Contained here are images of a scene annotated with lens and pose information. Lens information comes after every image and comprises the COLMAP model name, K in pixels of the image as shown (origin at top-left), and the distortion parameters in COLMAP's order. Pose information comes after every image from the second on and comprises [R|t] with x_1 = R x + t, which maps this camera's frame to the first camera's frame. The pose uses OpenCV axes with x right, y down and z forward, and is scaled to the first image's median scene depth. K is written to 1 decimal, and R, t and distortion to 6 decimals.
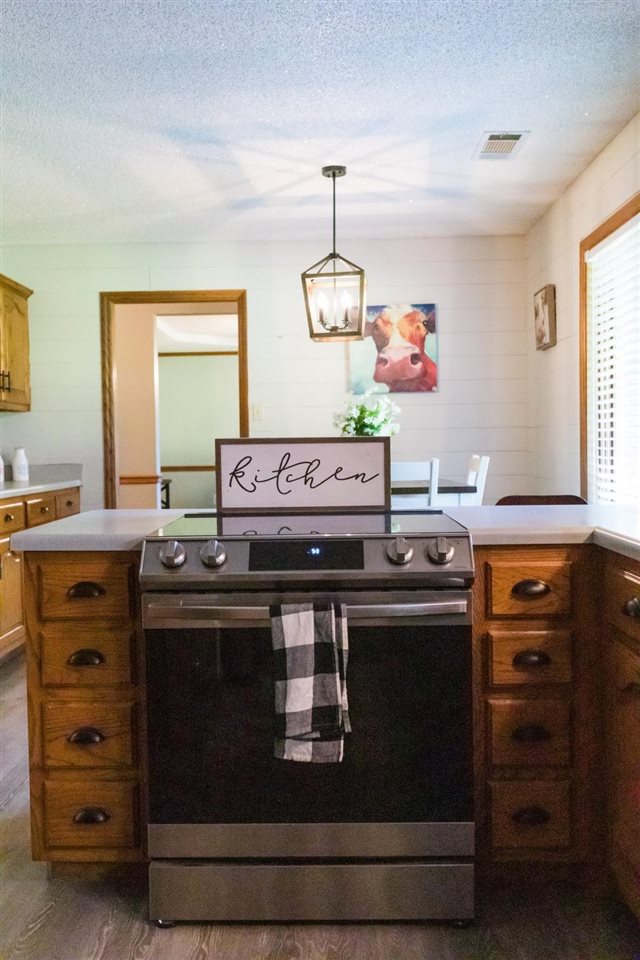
lens RADIAL K [[910.1, 0, 317.5], [0, 910.1, 480.4], [0, 0, 1]] dist [0.009266, 0.000000]
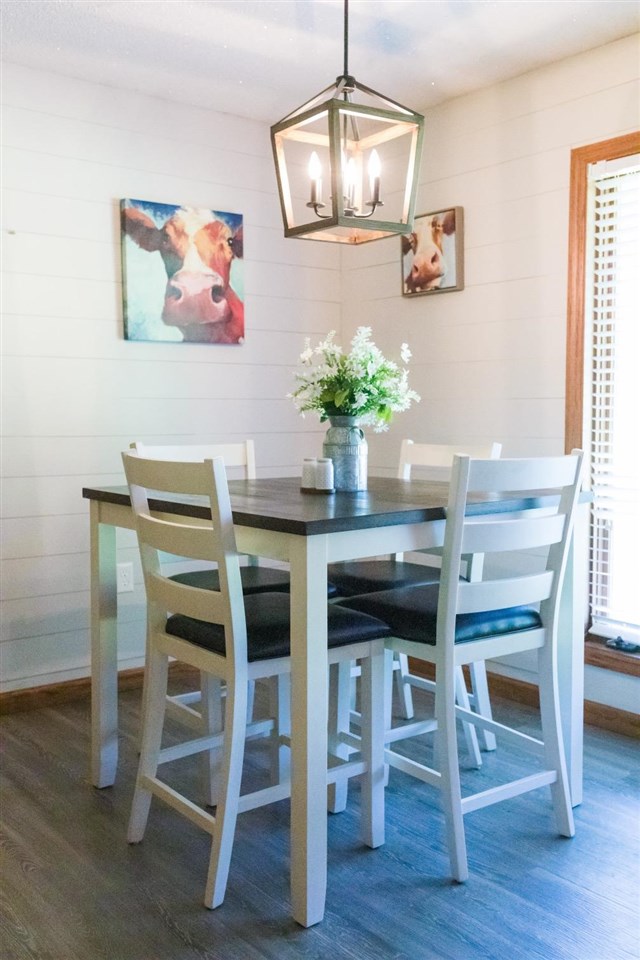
lens RADIAL K [[910.1, 0, 321.8], [0, 910.1, 479.2], [0, 0, 1]] dist [0.009266, 0.000000]
pose [[0.785339, -0.030269, 0.618325, -0.249487], [0.010858, 0.999324, 0.035129, -0.020474], [-0.618970, -0.020874, 0.785137, 0.426978]]
